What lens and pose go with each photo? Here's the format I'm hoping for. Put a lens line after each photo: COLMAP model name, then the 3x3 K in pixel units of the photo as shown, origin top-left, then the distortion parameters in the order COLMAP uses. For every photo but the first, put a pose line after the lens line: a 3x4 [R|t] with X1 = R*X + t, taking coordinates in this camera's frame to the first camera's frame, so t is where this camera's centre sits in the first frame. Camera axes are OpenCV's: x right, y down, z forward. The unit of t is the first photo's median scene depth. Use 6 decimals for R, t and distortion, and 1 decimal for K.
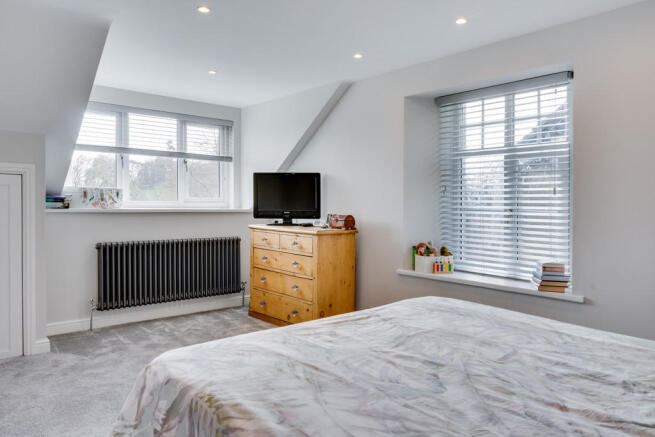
lens RADIAL K [[464.3, 0, 327.5], [0, 464.3, 218.5], [0, 0, 1]] dist [-0.003297, -0.000761]
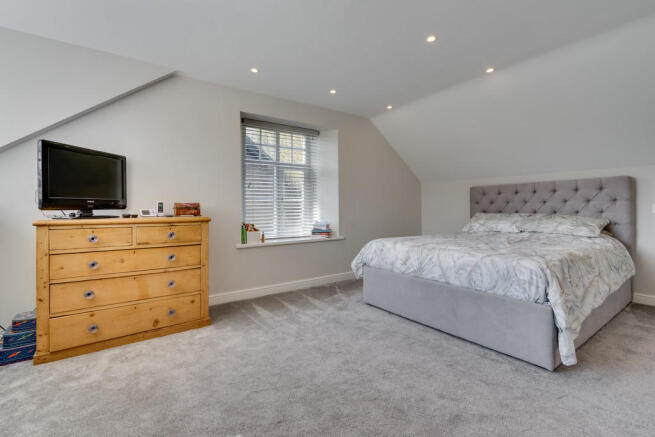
lens RADIAL K [[305.8, 0, 327.1], [0, 305.8, 202.5], [0, 0, 1]] dist [0.000907, 0.000174]
pose [[0.073682, -0.003487, 0.997276, -0.638620], [0.028236, 0.999600, 0.001409, -0.001042], [-0.996882, 0.028056, 0.073751, 0.654234]]
